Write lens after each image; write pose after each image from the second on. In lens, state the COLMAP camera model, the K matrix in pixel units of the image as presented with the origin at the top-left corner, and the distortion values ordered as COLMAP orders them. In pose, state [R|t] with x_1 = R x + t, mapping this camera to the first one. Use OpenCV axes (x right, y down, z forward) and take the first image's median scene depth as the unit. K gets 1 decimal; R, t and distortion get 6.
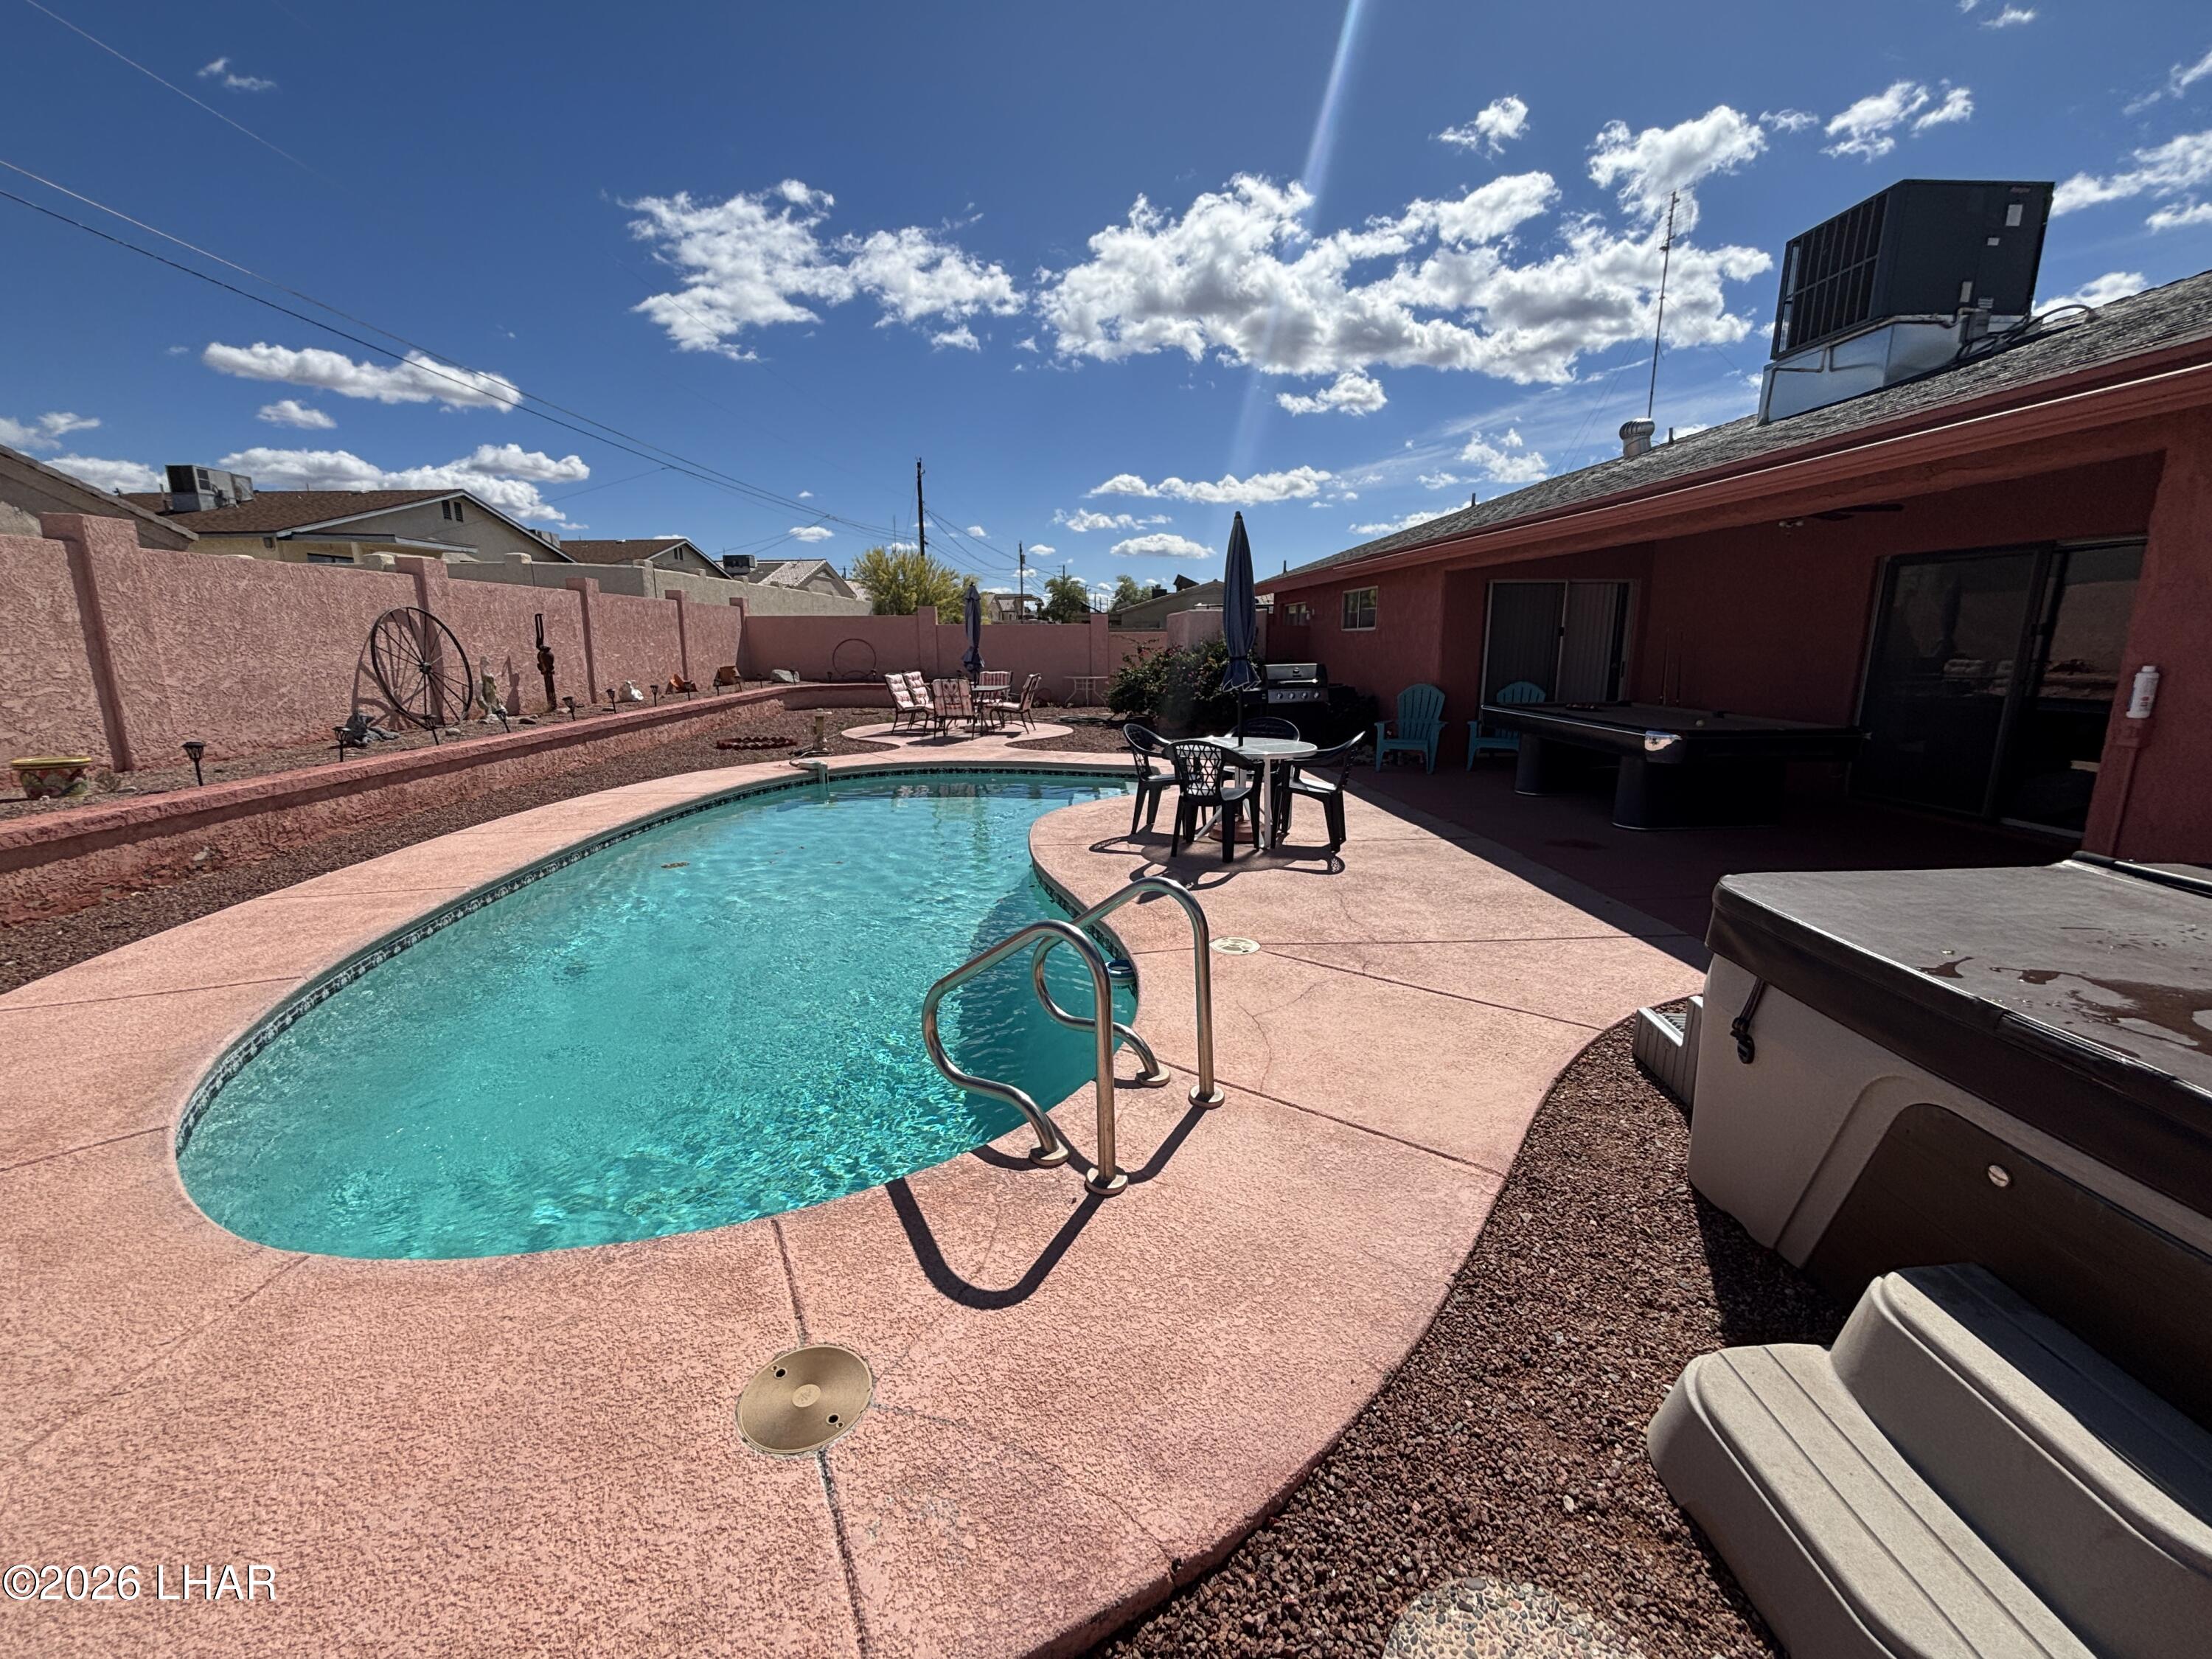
lens RADIAL K [[896.7, 0, 1099.3], [0, 896.7, 823.8], [0, 0, 1]] dist [0.003437, -0.000021]
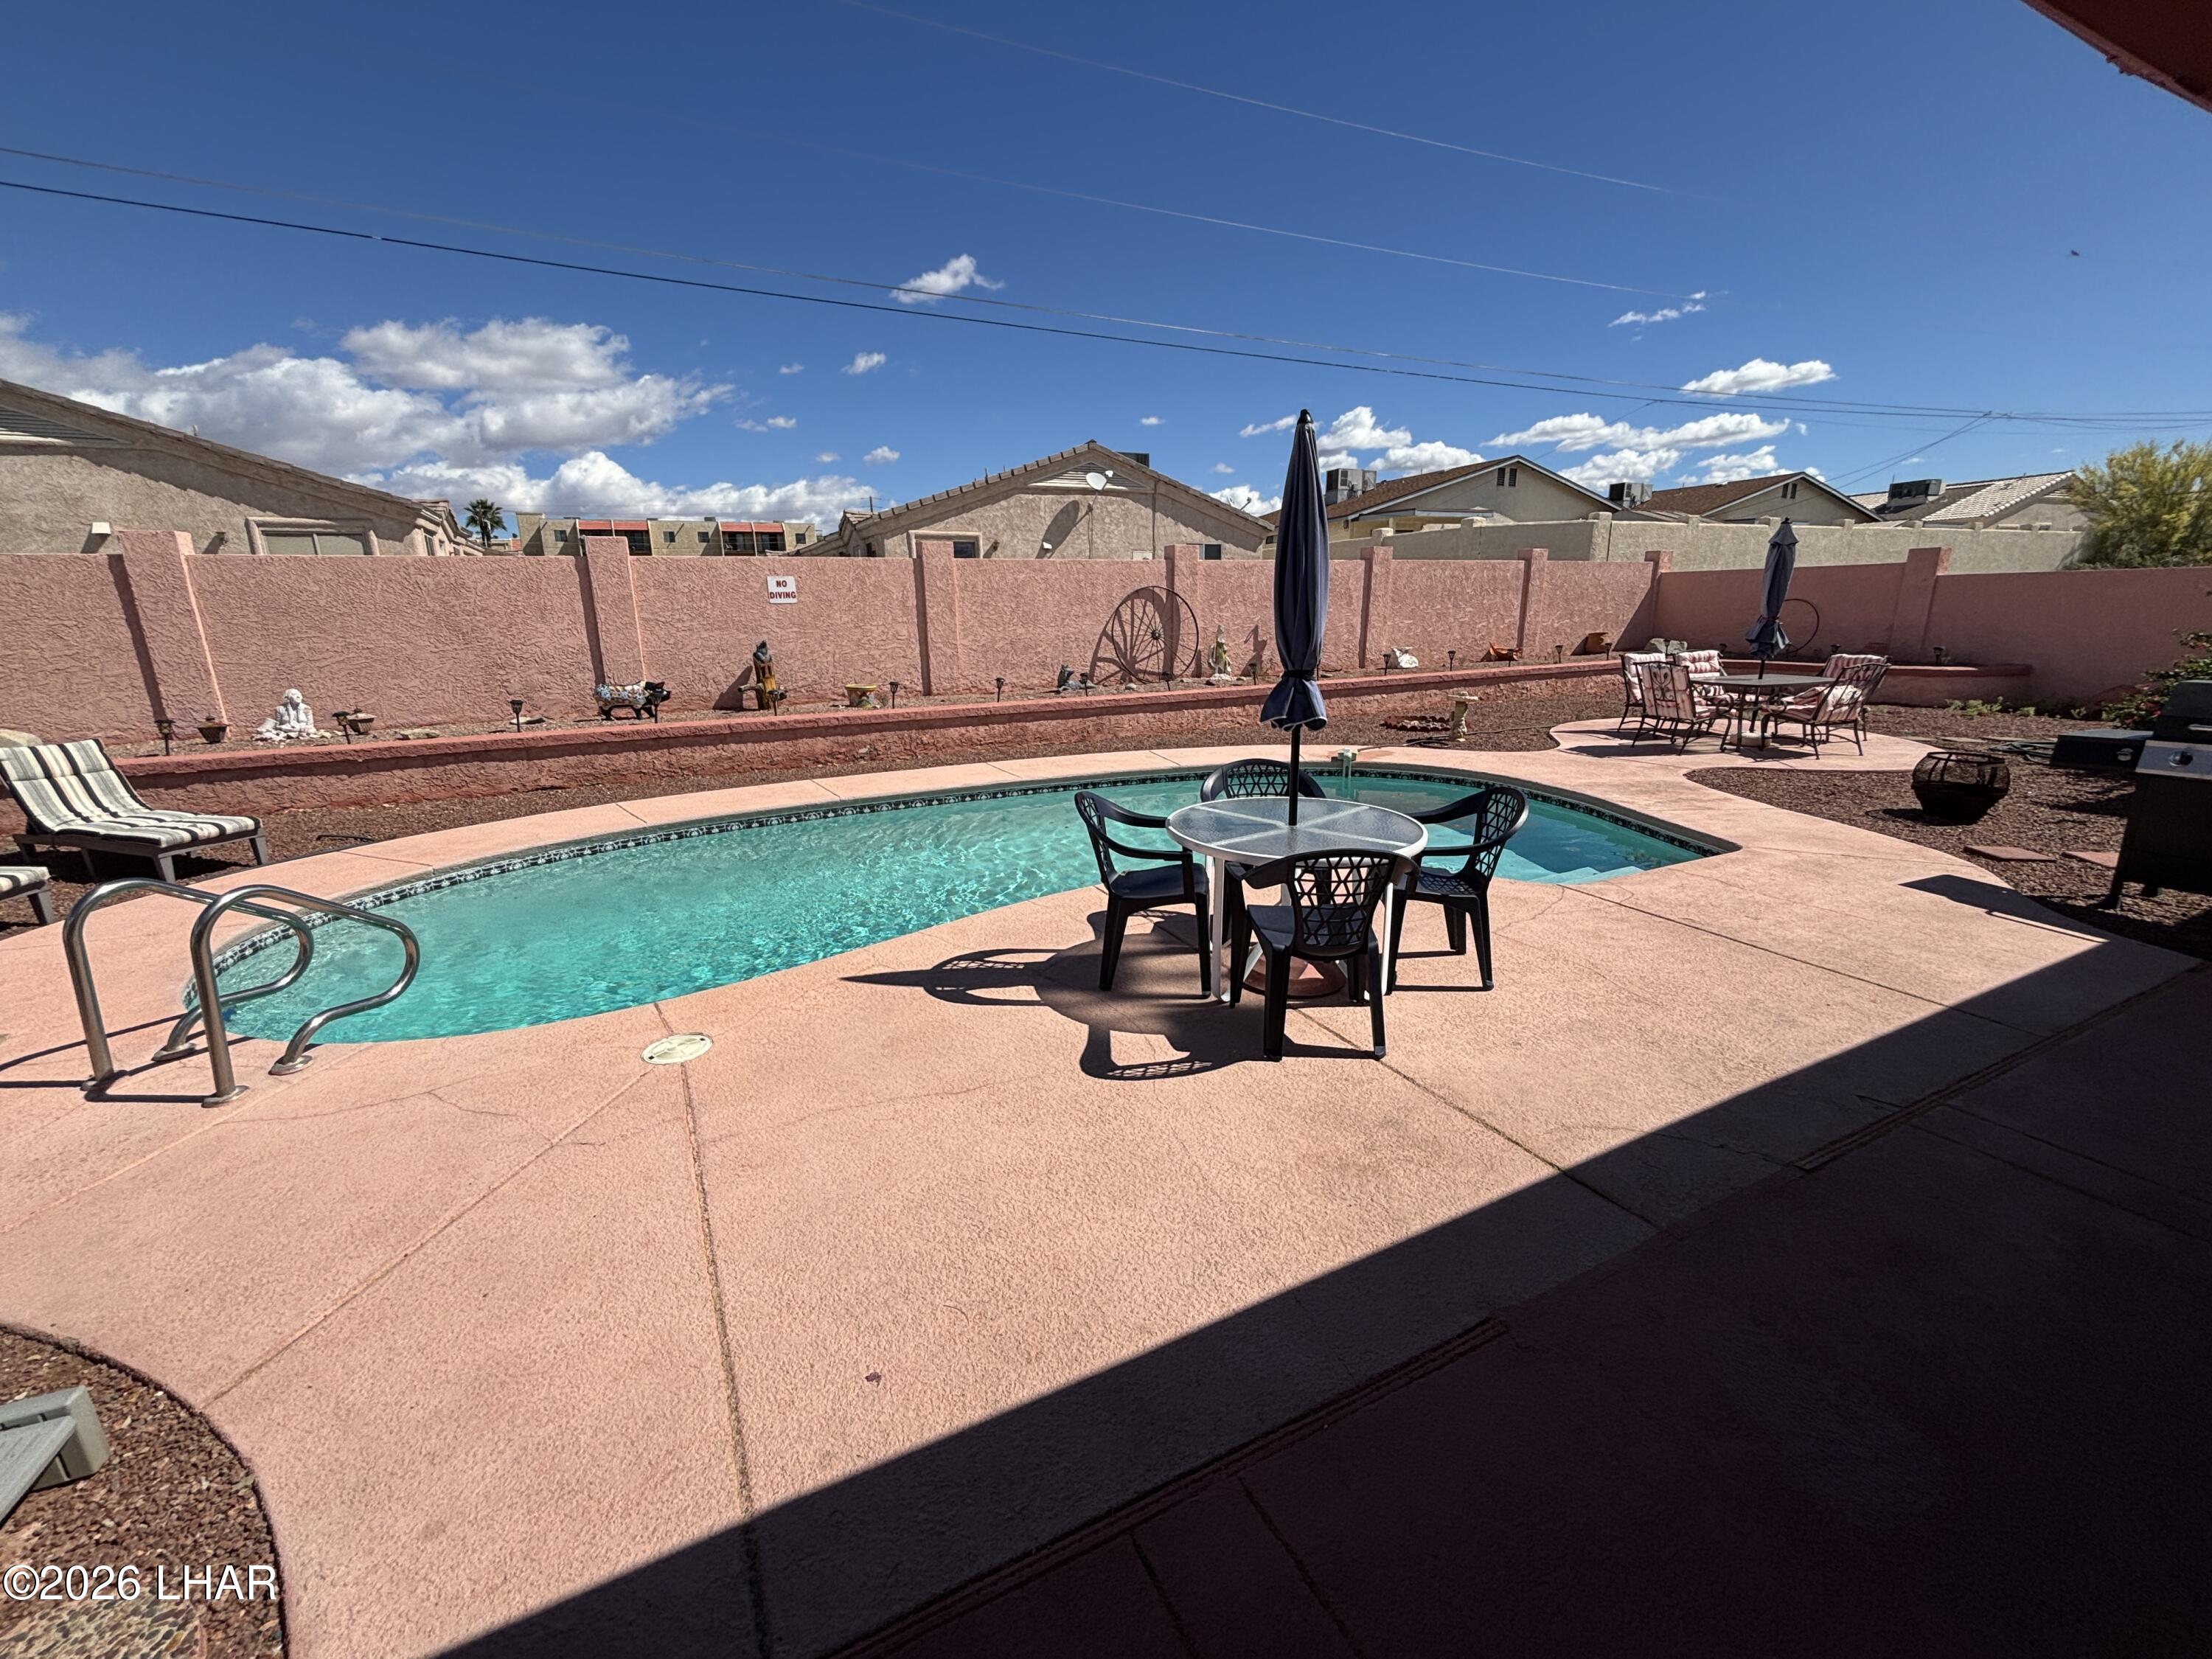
lens RADIAL K [[896.7, 0, 1106.8], [0, 896.7, 839.5], [0, 0, 1]] dist [0.003437, -0.000021]
pose [[0.401126, 0.233191, -0.885844, 0.448368], [-0.172947, 0.968942, 0.176752, -0.114450], [0.899548, 0.082305, 0.428998, 0.461892]]
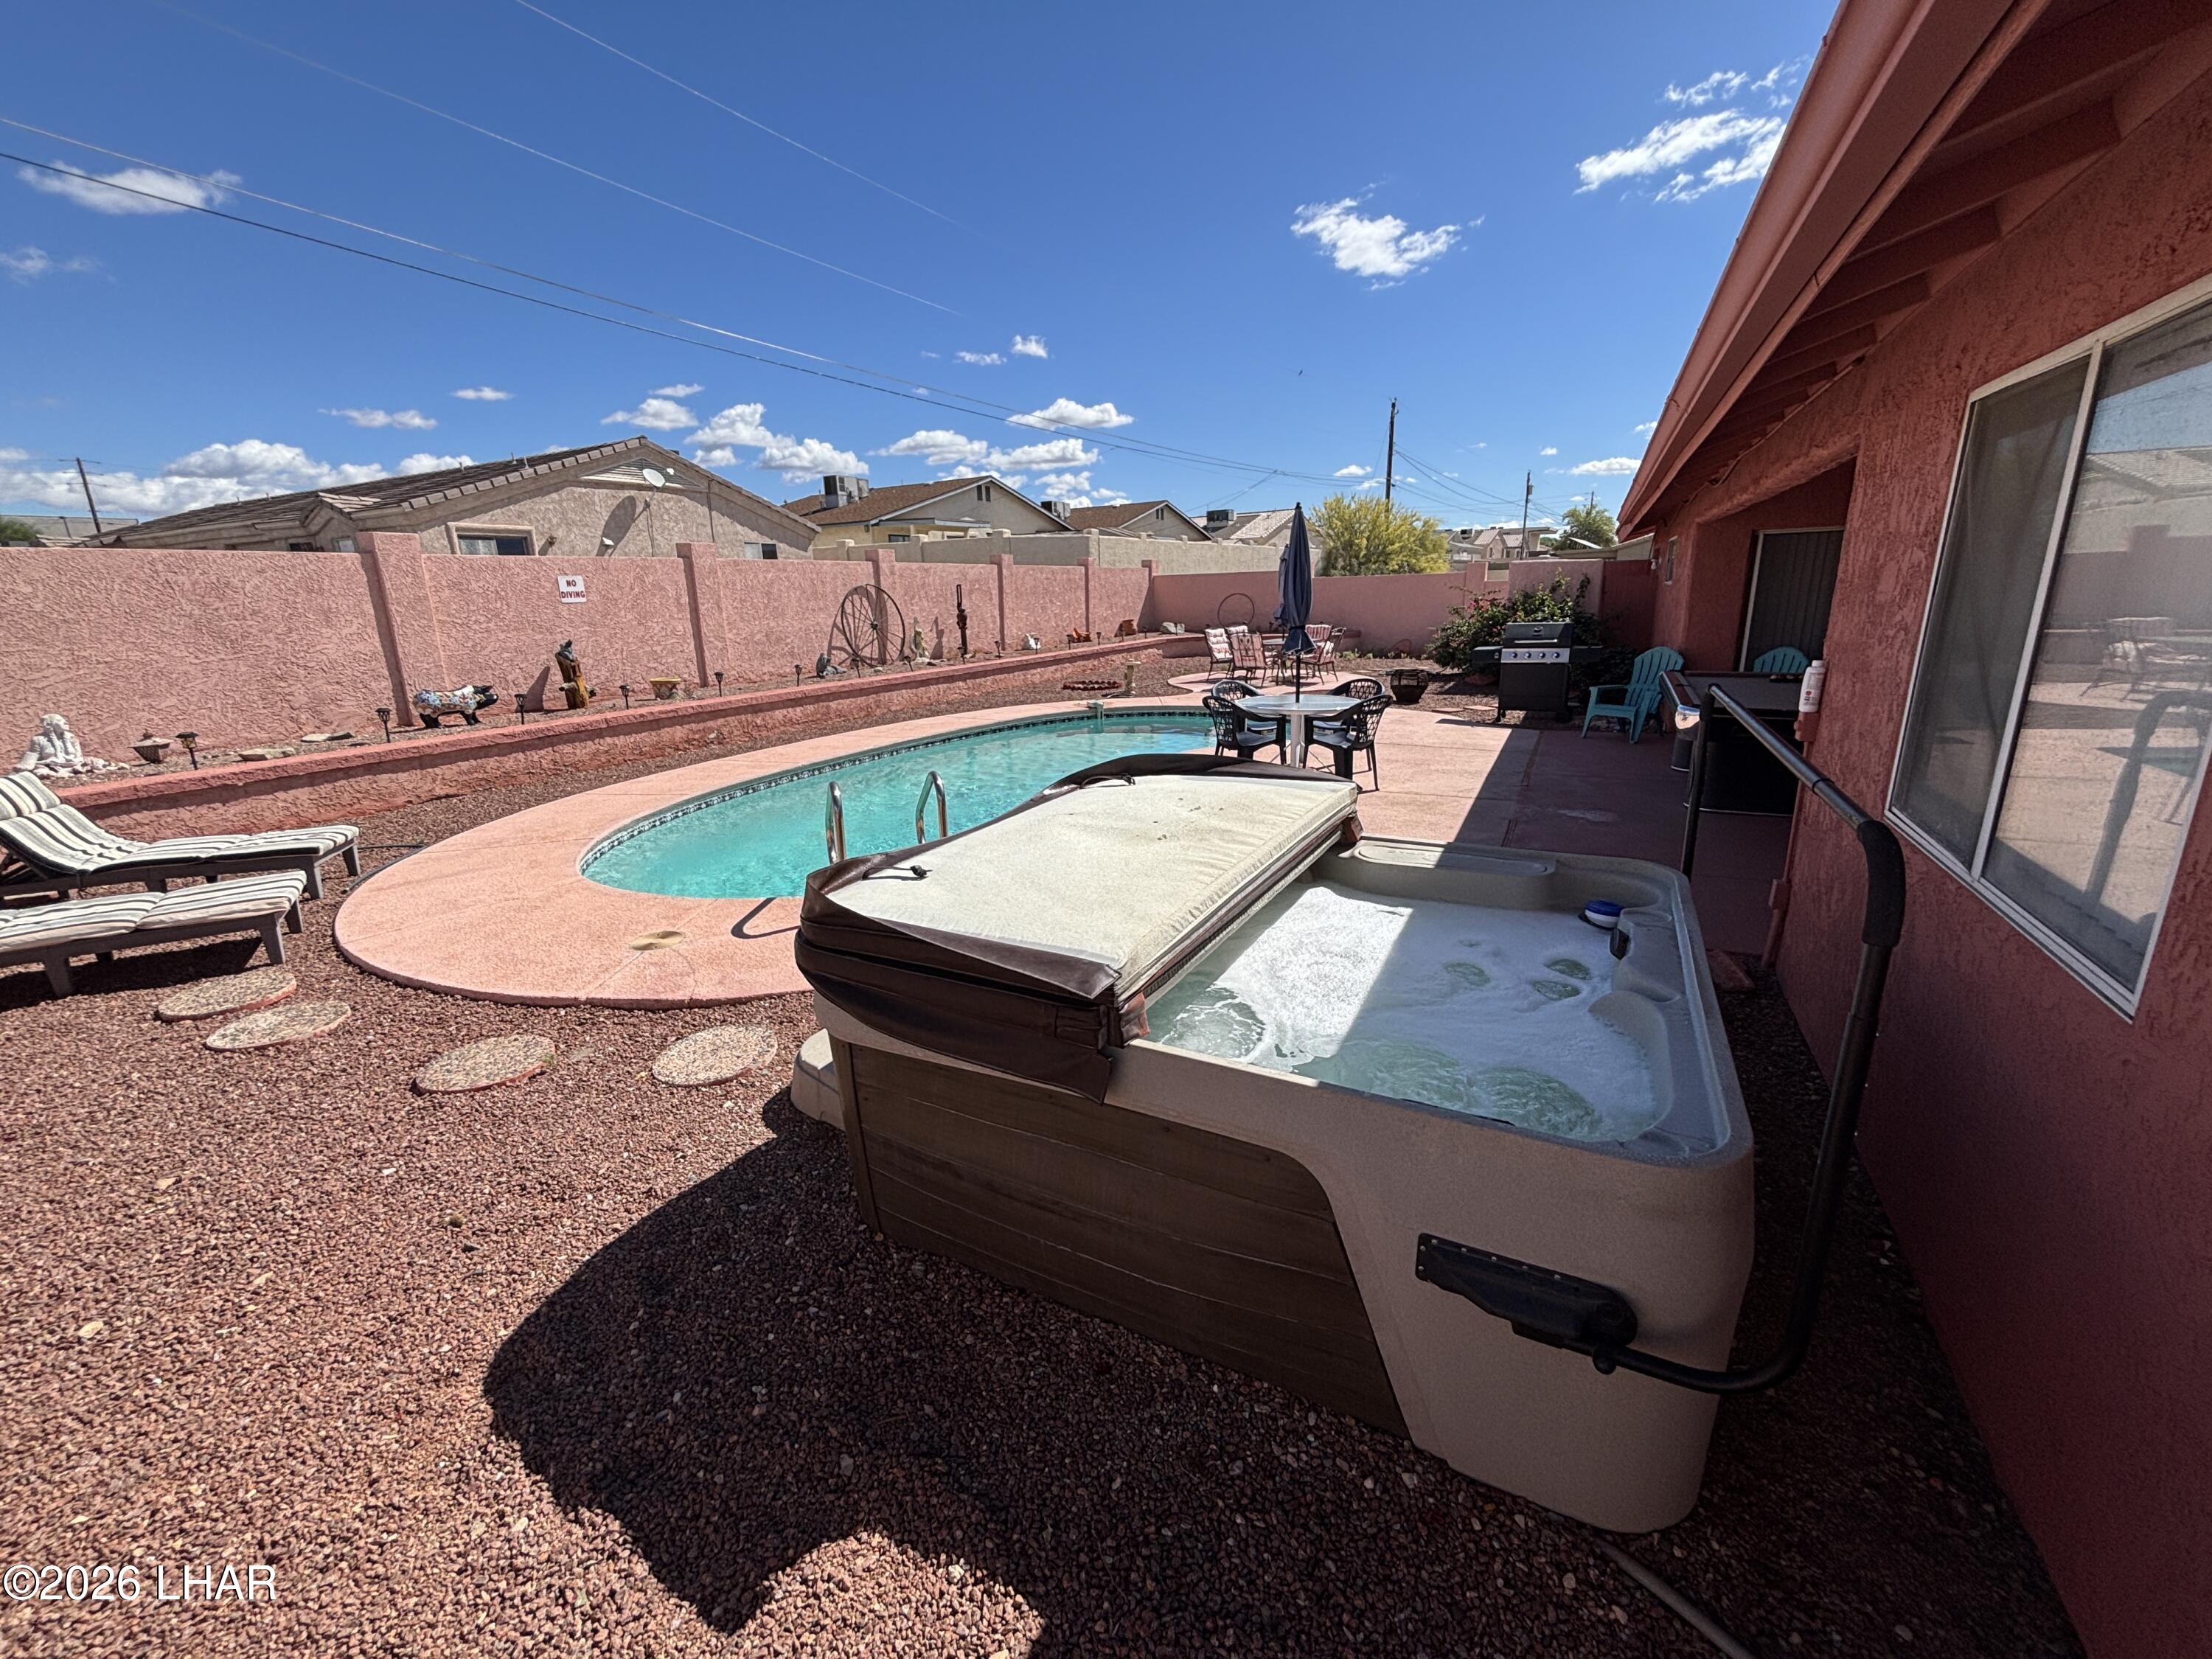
lens RADIAL K [[896.7, 0, 1107.1], [0, 896.7, 832.3], [0, 0, 1]] dist [0.003437, -0.000021]
pose [[0.860514, 0.119479, -0.495218, 0.390536], [-0.085163, 0.992167, 0.091392, -0.003137], [0.502258, -0.036470, 0.863948, -0.108877]]
